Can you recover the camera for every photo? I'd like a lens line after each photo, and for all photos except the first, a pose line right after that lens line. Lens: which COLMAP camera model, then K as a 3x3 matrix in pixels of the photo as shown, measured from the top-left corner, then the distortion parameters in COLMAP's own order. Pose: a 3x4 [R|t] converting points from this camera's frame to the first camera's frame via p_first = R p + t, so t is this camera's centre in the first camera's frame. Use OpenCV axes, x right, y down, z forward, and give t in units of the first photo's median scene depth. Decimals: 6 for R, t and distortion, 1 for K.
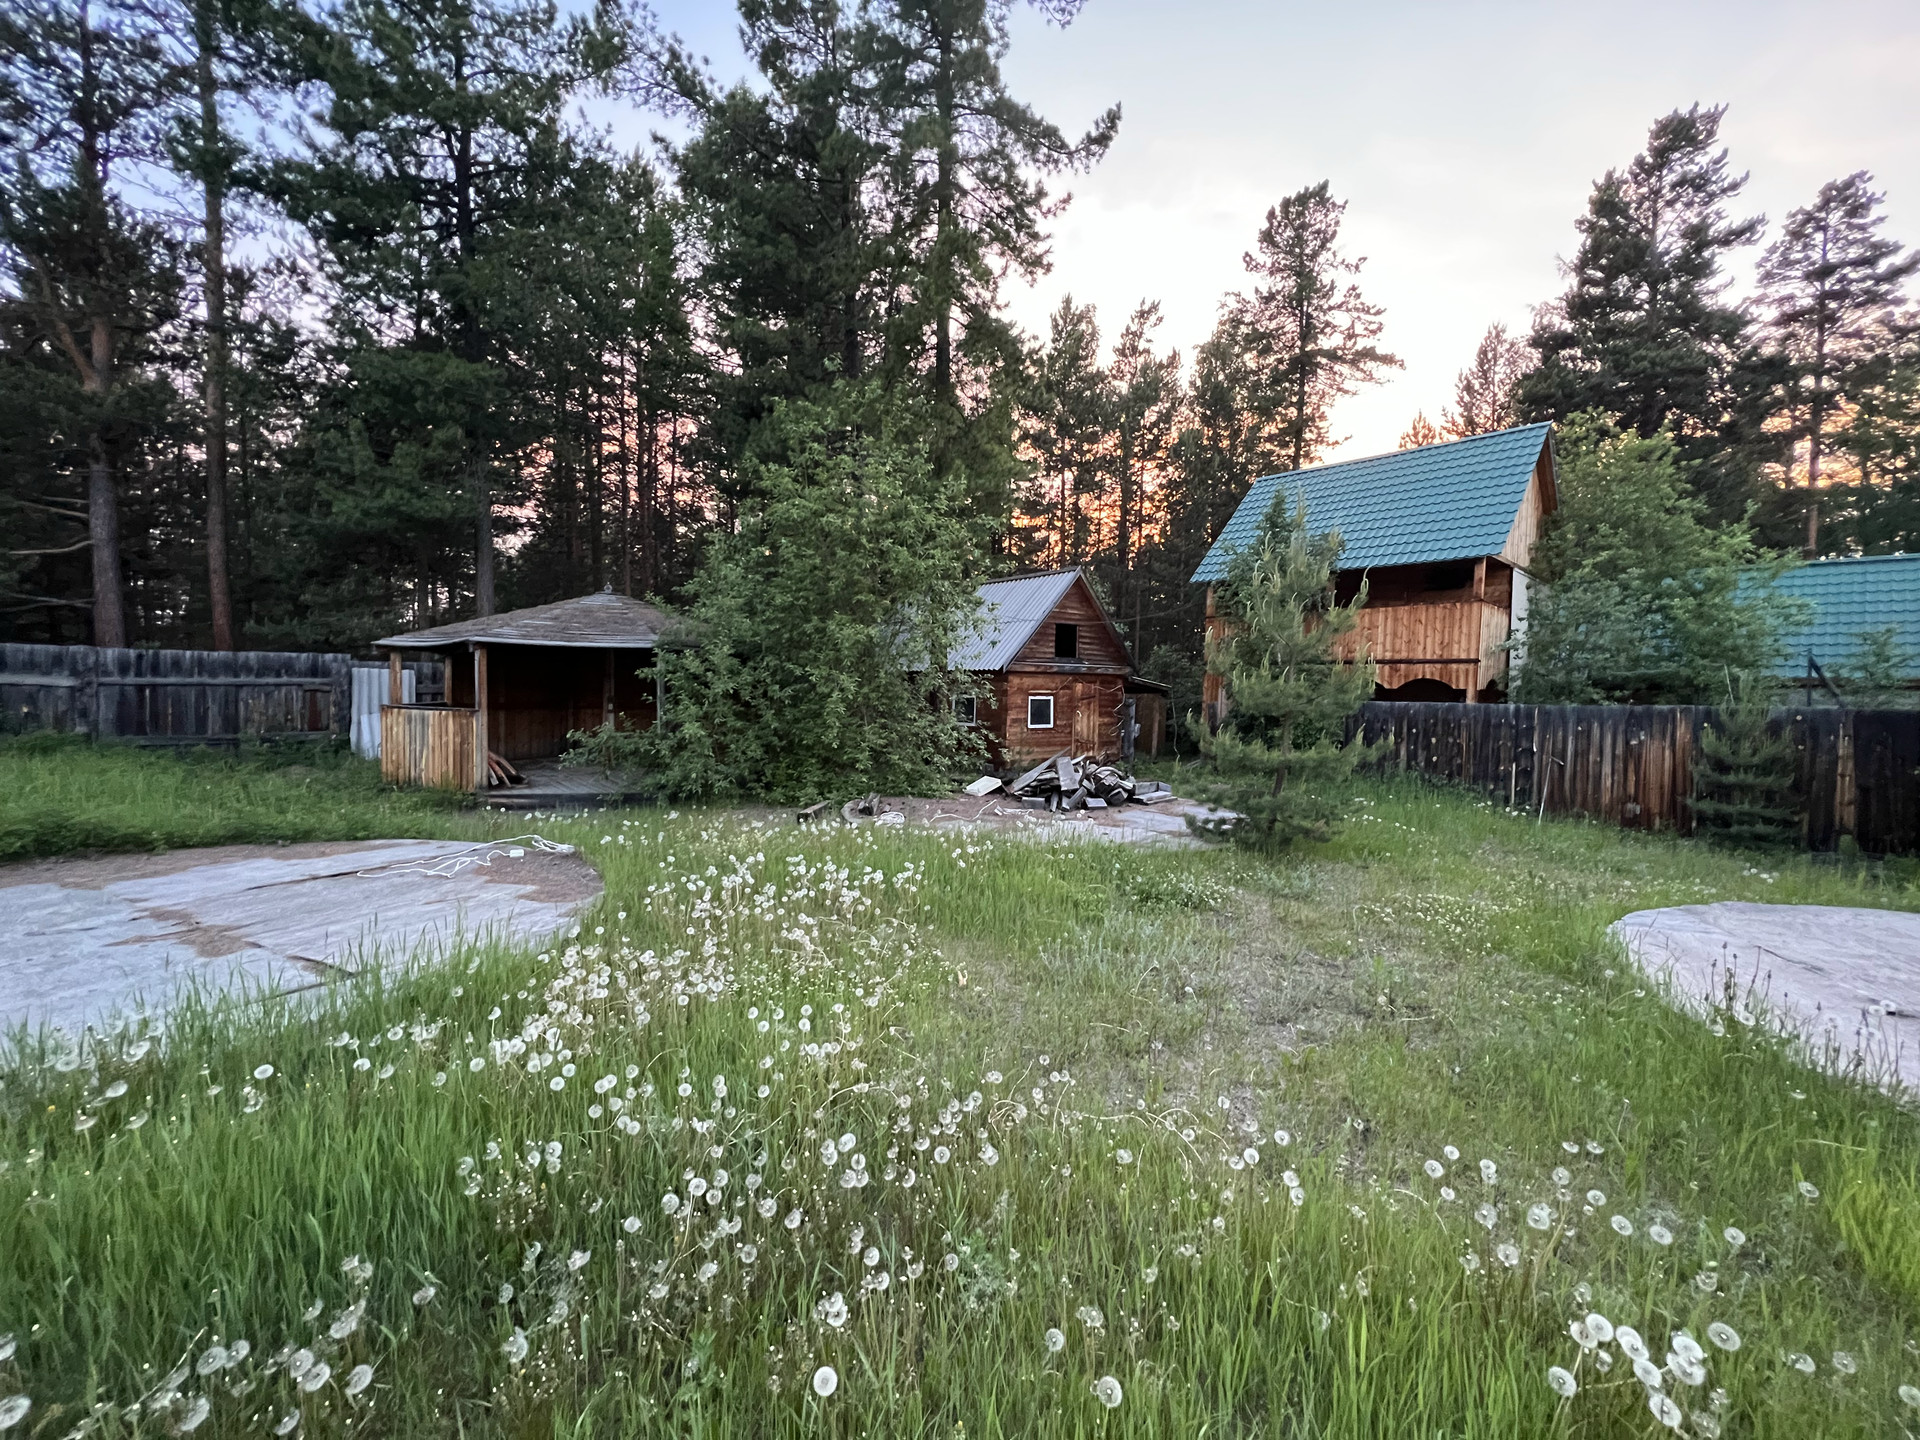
lens RADIAL K [[771.2, 0, 958.4], [0, 771.2, 718.1], [0, 0, 1]] dist [-0.000366, -0.000294]
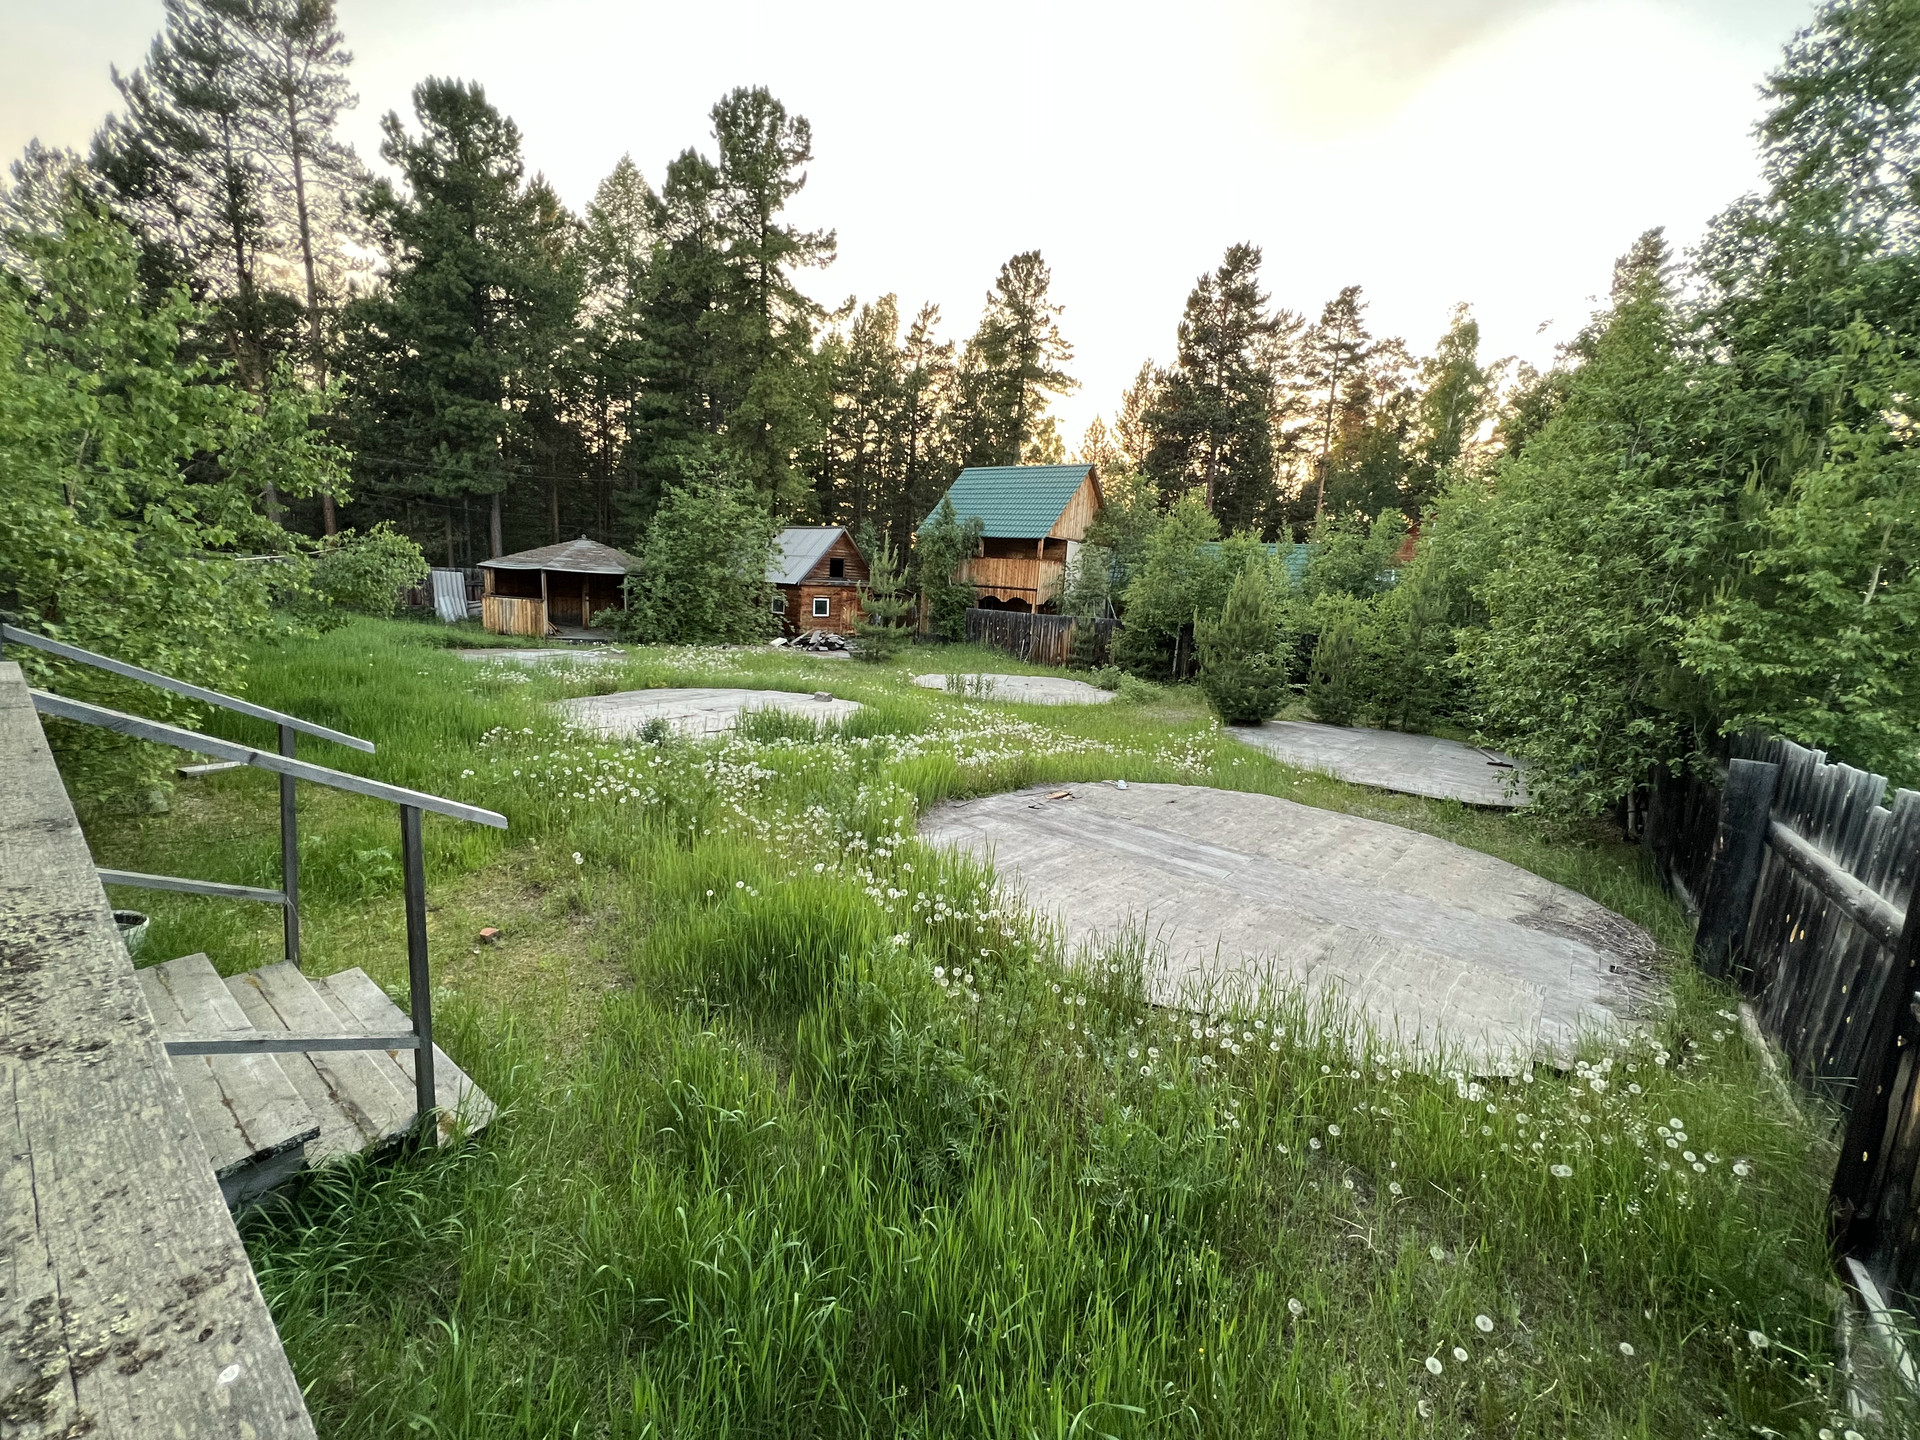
lens RADIAL K [[771.2, 0, 958.4], [0, 771.2, 718.1], [0, 0, 1]] dist [-0.000366, -0.000294]
pose [[0.981984, 0.008037, 0.188794, 0.102087], [-0.035262, 0.989339, 0.141294, -0.021959], [-0.185646, -0.145406, 0.971799, -1.055410]]
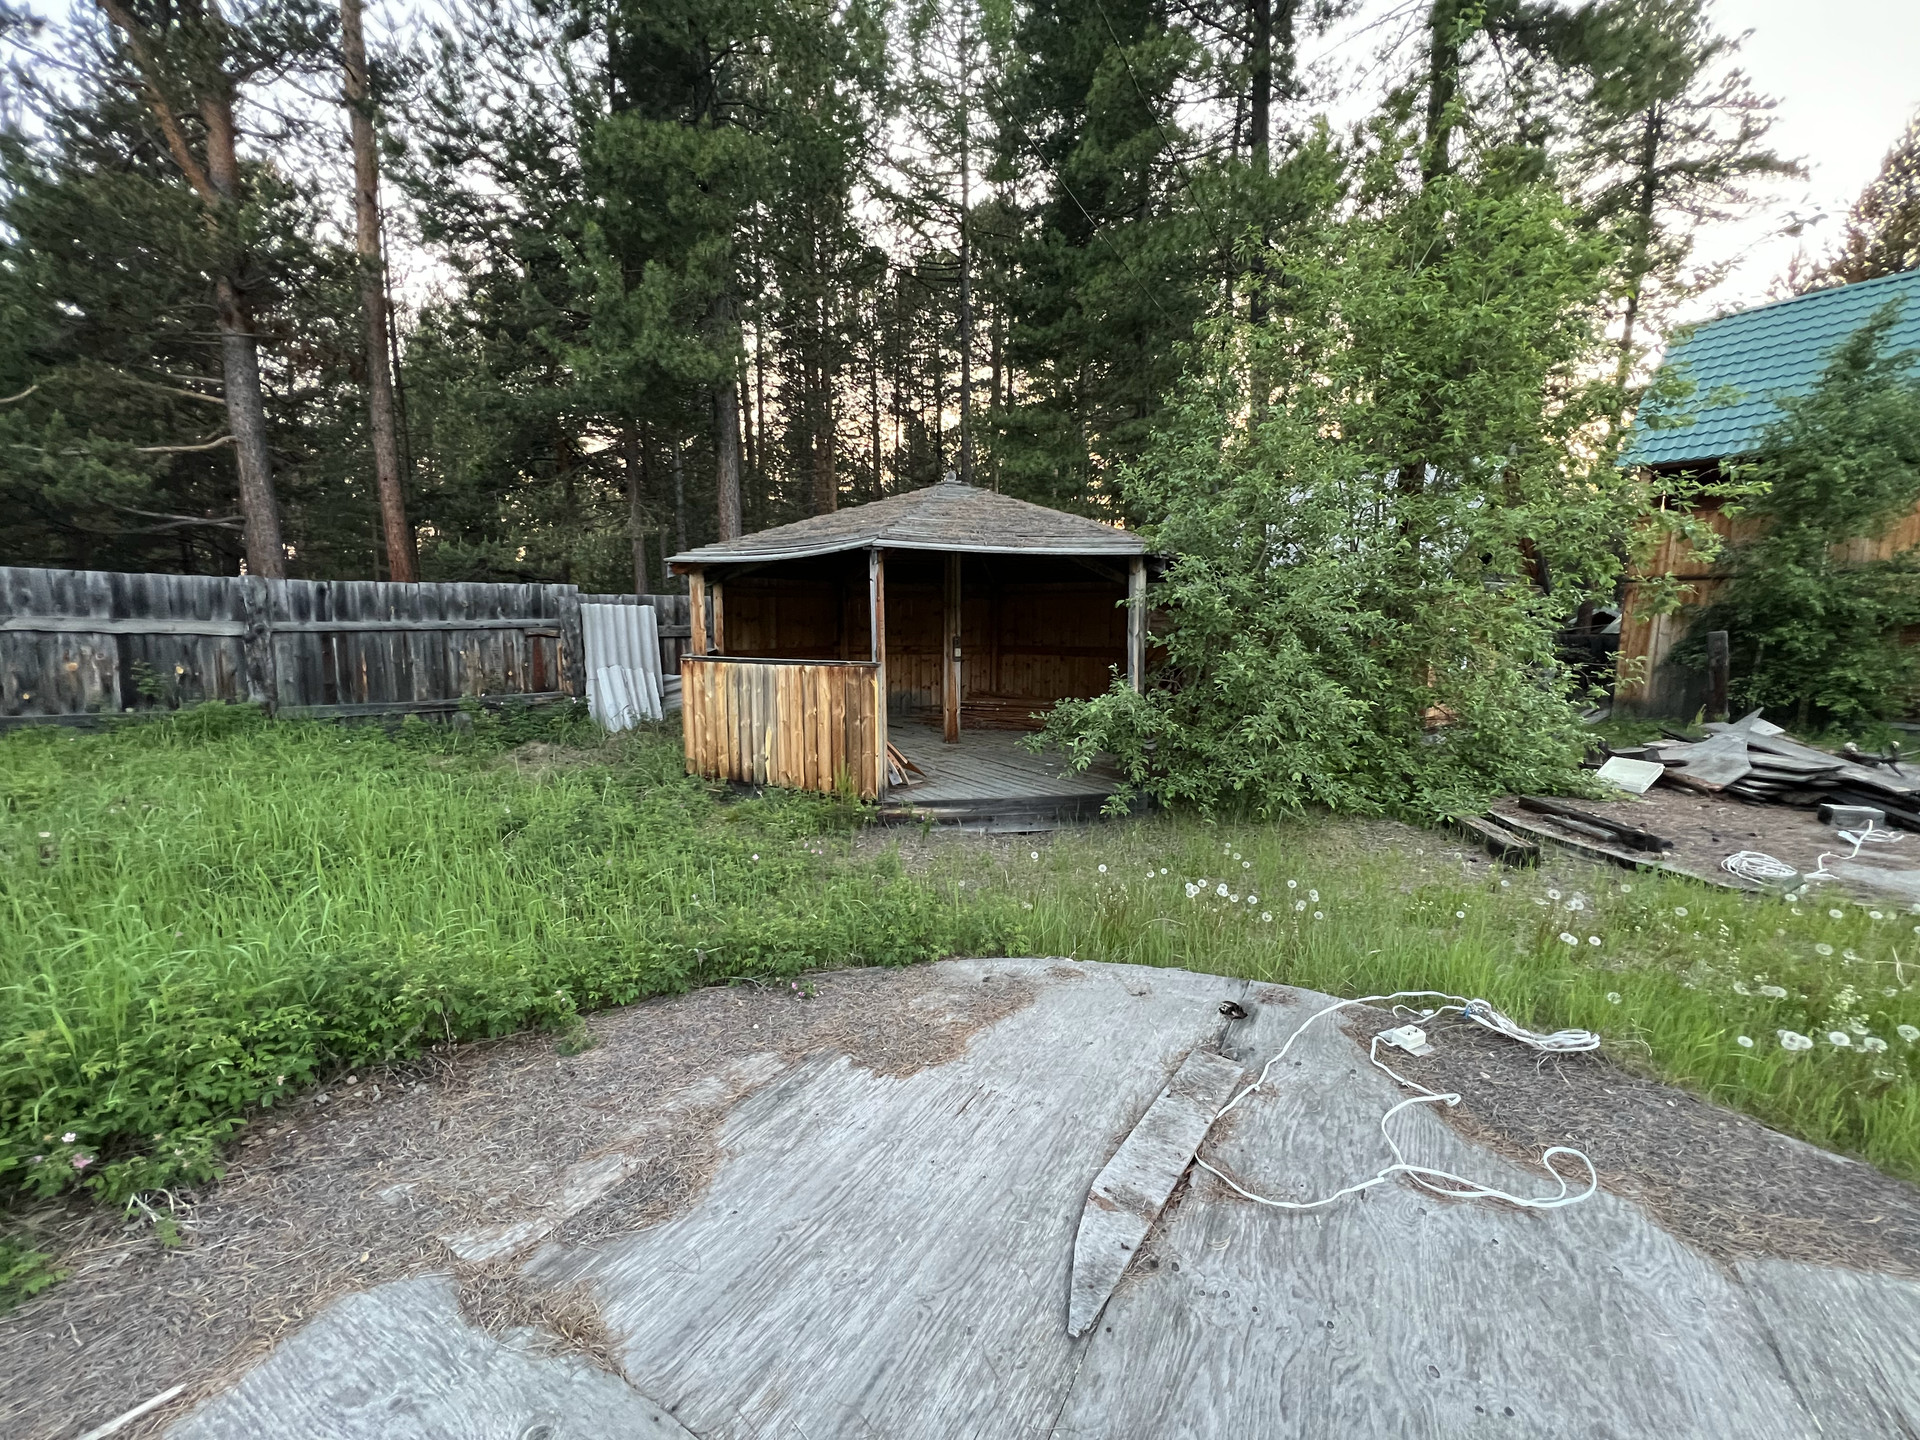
lens RADIAL K [[768.1, 0, 962.3], [0, 768.1, 722.9], [0, 0, 1]] dist [-0.001769, -0.000101]
pose [[0.997201, -0.008204, -0.074311, -0.370920], [0.014876, 0.995860, 0.089676, -0.012532], [0.073267, -0.090531, 0.993195, 0.292714]]
